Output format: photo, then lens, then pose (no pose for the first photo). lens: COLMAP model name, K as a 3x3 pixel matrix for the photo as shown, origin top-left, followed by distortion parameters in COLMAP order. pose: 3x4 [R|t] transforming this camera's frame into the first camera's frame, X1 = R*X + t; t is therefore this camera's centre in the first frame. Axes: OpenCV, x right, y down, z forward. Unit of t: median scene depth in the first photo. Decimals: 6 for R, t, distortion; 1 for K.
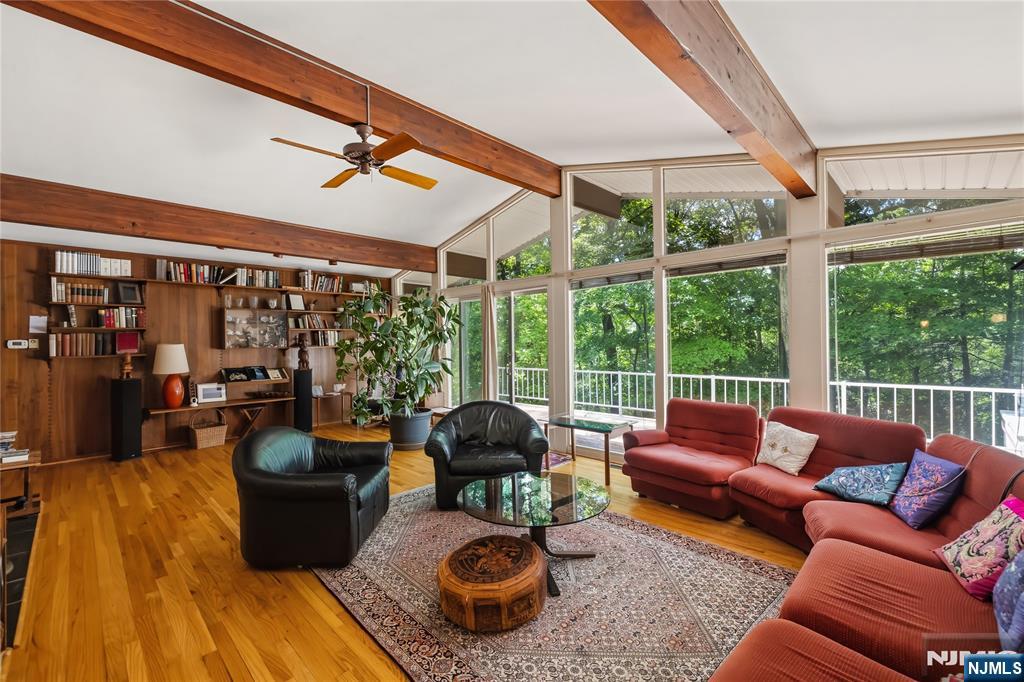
lens RADIAL K [[437.8, 0, 512.0], [0, 437.8, 341.0], [0, 0, 1]] dist [0.000783, 0.000150]
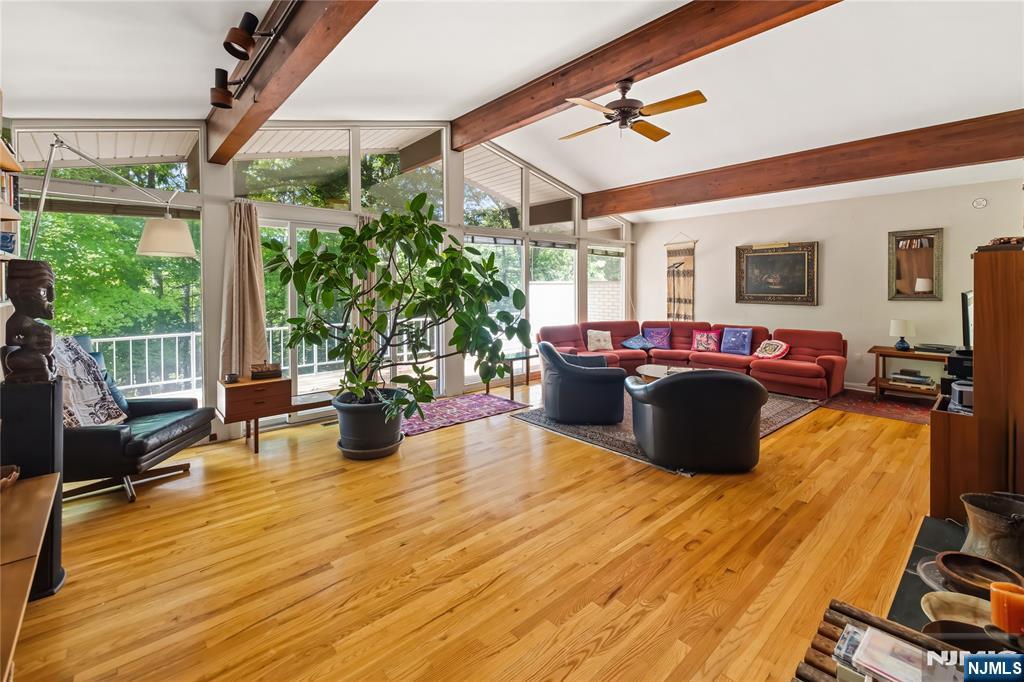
lens RADIAL K [[437.8, 0, 512.0], [0, 437.8, 341.0], [0, 0, 1]] dist [0.000783, 0.000150]
pose [[0.063560, -0.098096, 0.993145, -1.528375], [0.015593, 0.995134, 0.097294, 0.024738], [-0.997856, 0.009302, 0.064780, 1.335498]]
